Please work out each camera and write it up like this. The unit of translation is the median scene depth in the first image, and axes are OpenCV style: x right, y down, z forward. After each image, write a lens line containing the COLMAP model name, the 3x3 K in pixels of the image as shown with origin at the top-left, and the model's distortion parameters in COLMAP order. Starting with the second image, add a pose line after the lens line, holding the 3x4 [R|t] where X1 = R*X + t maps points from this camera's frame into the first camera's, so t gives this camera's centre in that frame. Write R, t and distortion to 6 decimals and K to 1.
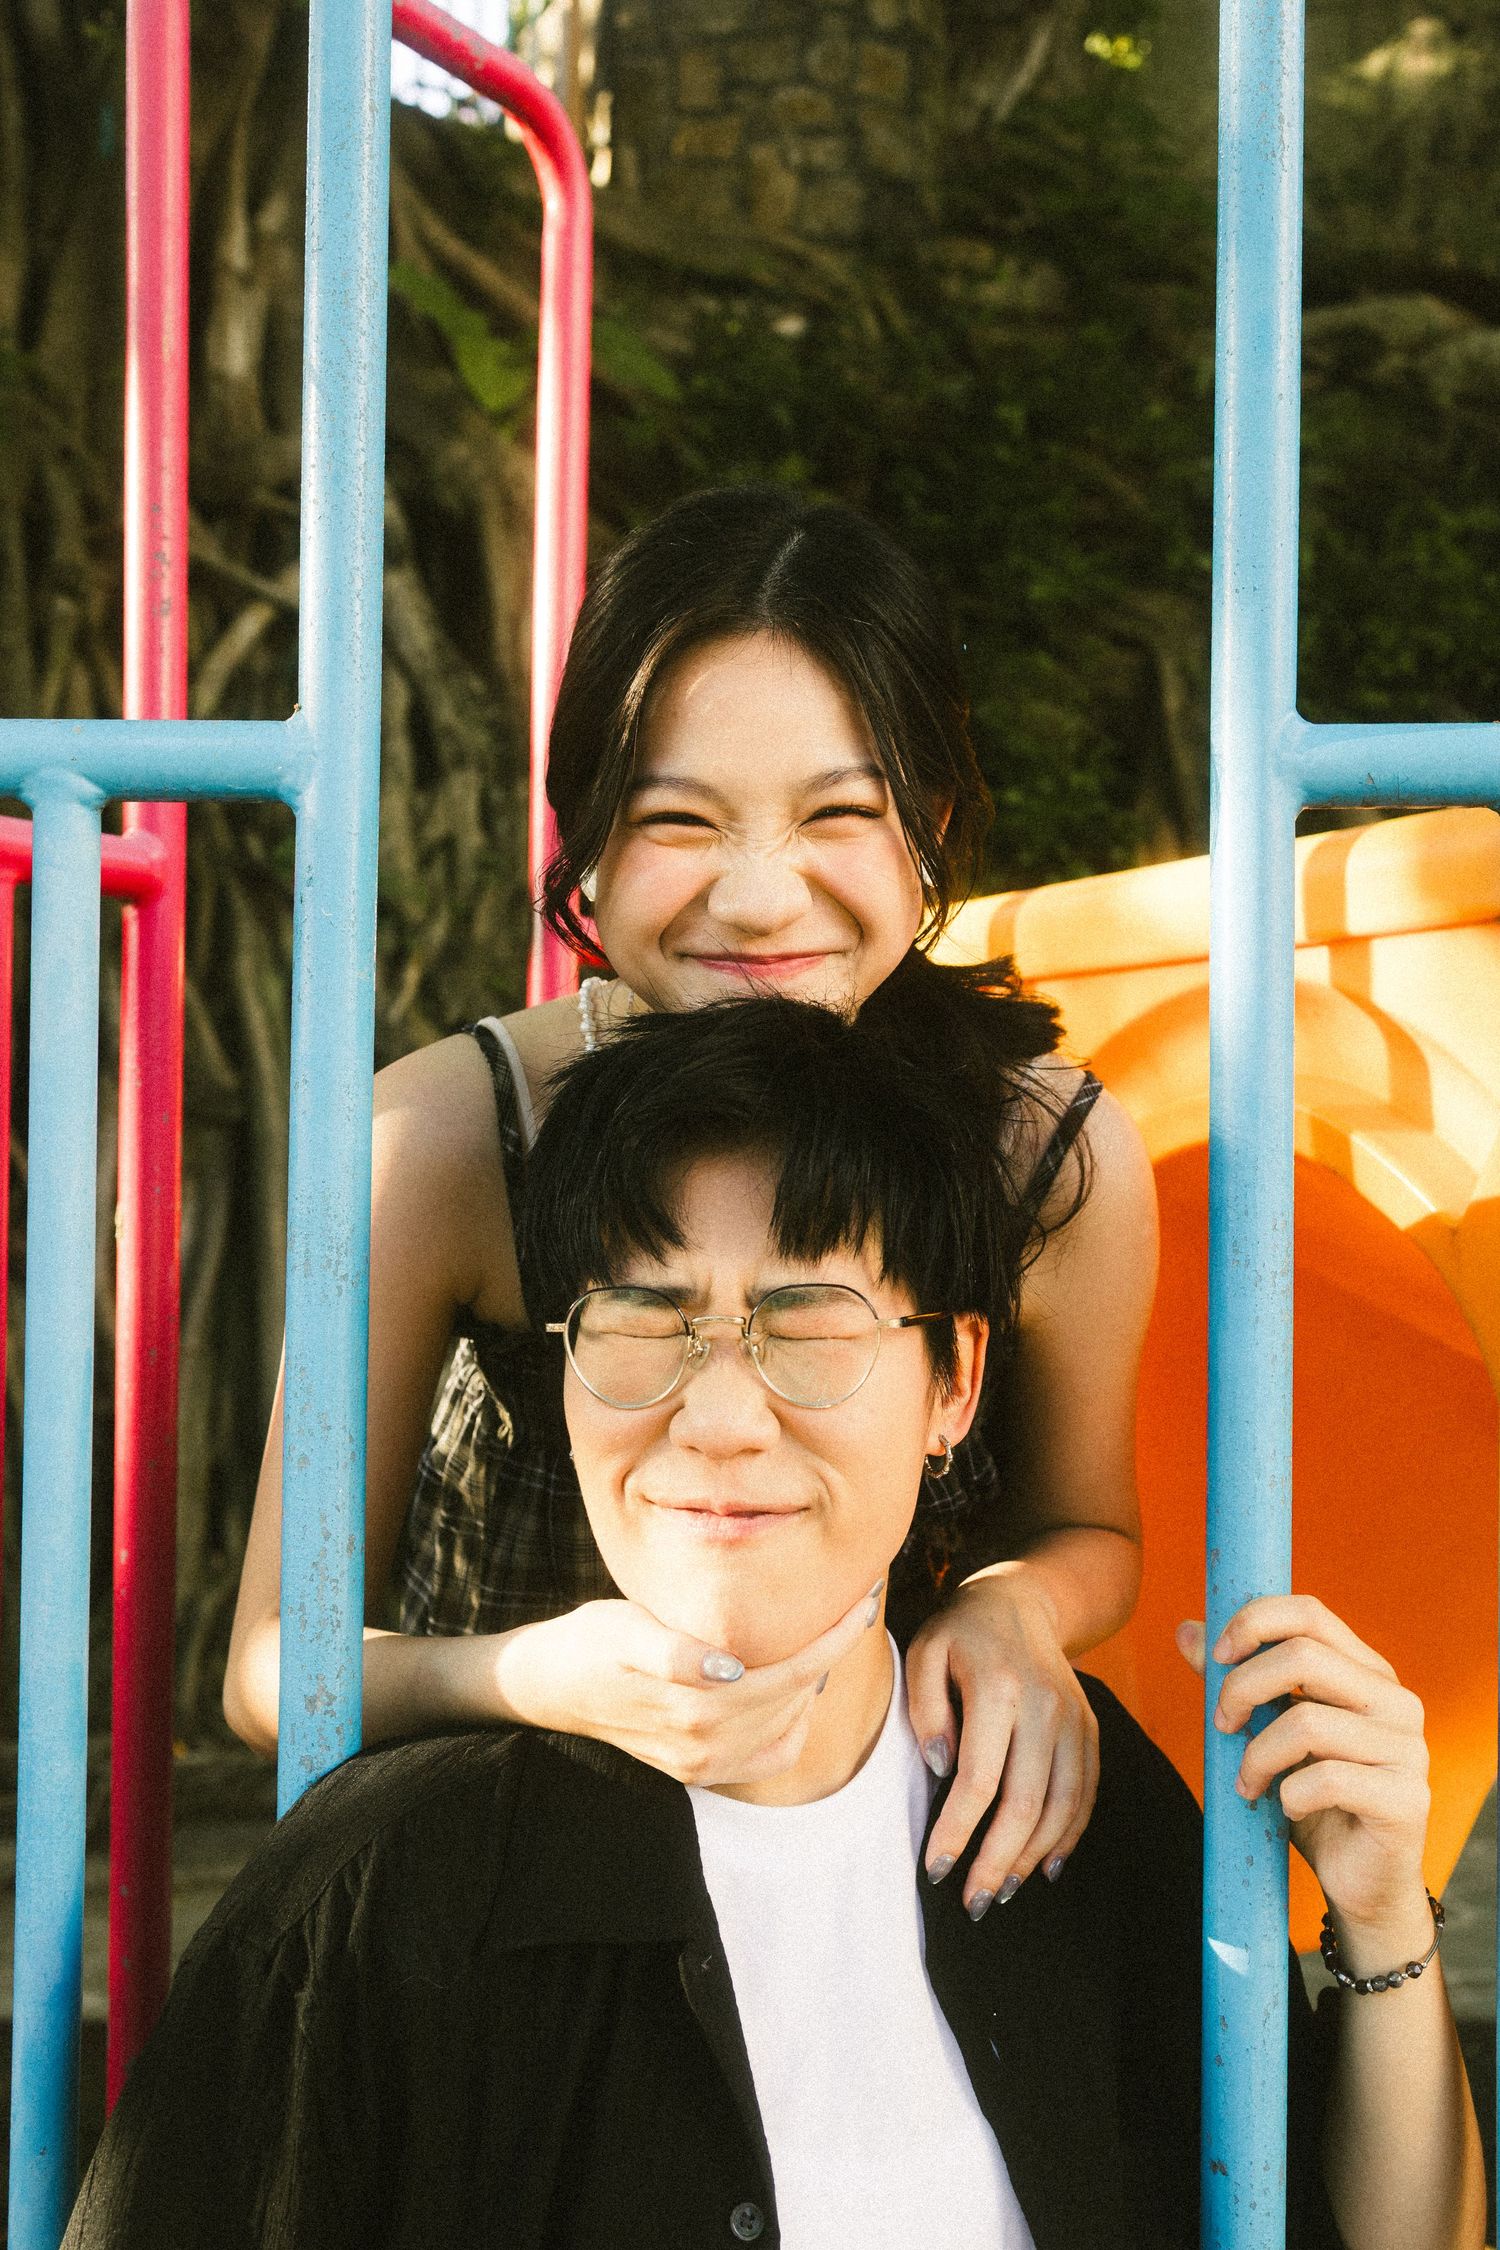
lens RADIAL K [[2231.2, 0, 750.0], [0, 2231.2, 1125.0], [0, 0, 1]] dist [0.014800, -0.016569]
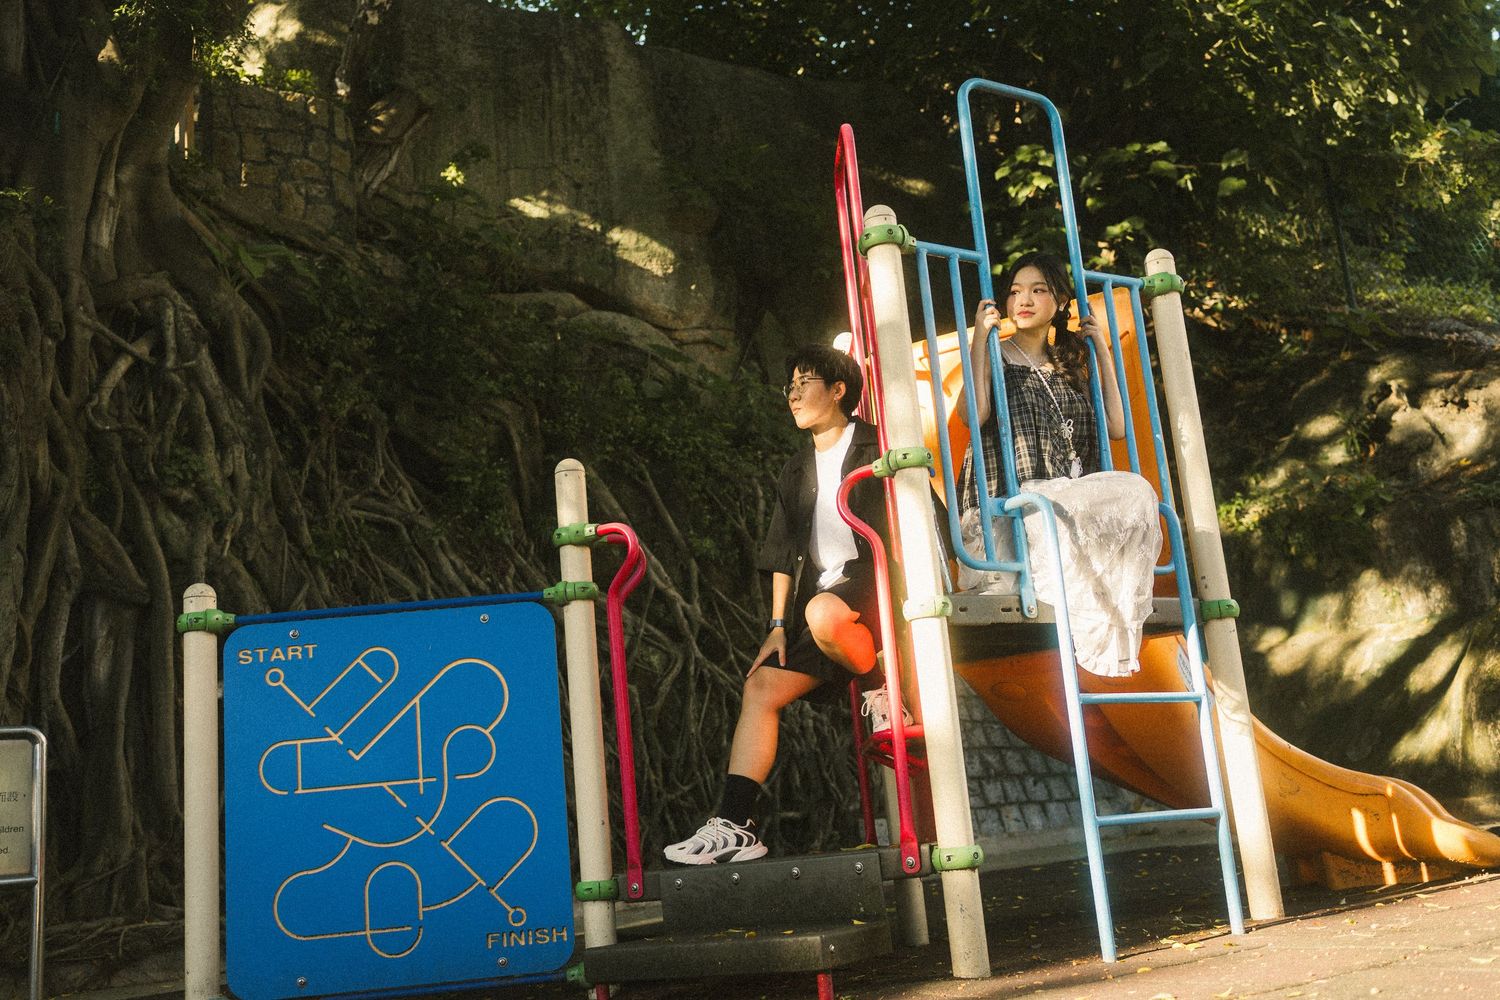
lens RADIAL K [[1487.4, 0, 750.0], [0, 1487.4, 500.0], [0, 0, 1]] dist [0.014800, -0.016569]
pose [[0.814340, 0.049005, 0.578316, -0.429011], [0.092554, 0.972713, -0.212752, 0.180805], [-0.572961, 0.226777, 0.787583, -0.264205]]
